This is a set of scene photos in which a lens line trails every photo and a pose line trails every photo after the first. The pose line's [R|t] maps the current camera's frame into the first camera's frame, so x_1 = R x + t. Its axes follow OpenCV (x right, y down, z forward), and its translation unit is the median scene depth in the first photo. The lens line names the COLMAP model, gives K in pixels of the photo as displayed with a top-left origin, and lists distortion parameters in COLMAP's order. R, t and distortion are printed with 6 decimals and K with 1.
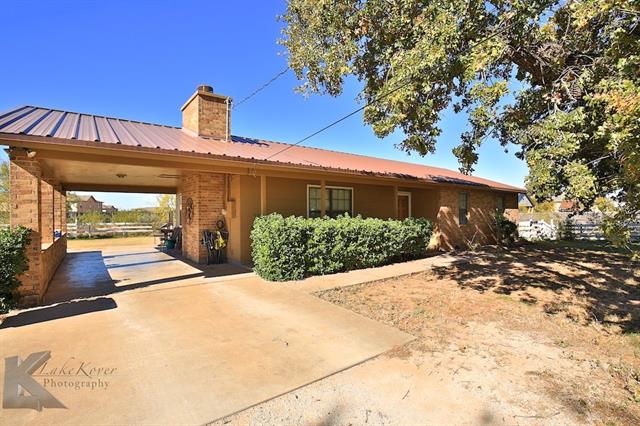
lens RADIAL K [[315.0, 0, 321.3], [0, 315.0, 213.1], [0, 0, 1]] dist [-0.033600, 0.003284]
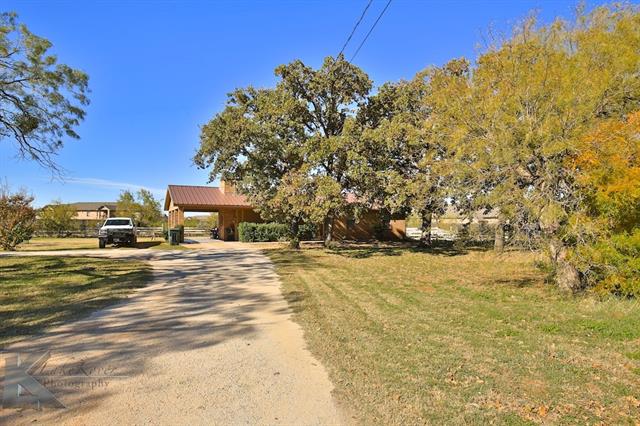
lens RADIAL K [[375.6, 0, 321.2], [0, 375.6, 213.8], [0, 0, 1]] dist [-0.006687, -0.001688]
pose [[0.982394, 0.001132, -0.186819, 1.013738], [-0.005481, 0.999726, -0.022768, 0.003127], [0.186742, 0.023391, 0.982131, -1.983119]]
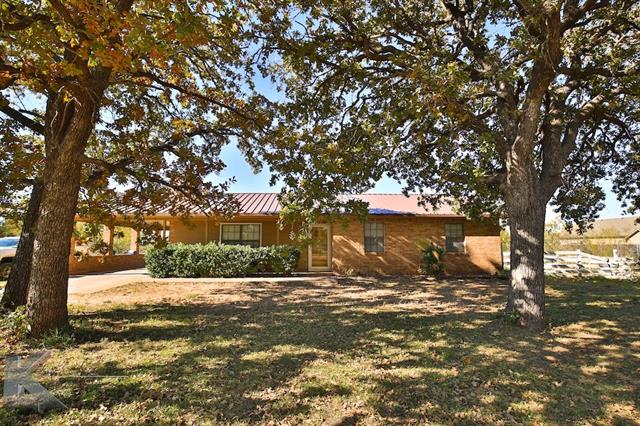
lens RADIAL K [[315.0, 0, 320.0], [0, 315.0, 215.6], [0, 0, 1]] dist [-0.033600, 0.003284]
pose [[0.822723, -0.049605, -0.566274, 1.274588], [-0.003395, 0.995739, -0.092158, 0.014068], [0.568433, 0.077743, 0.819048, 0.028201]]
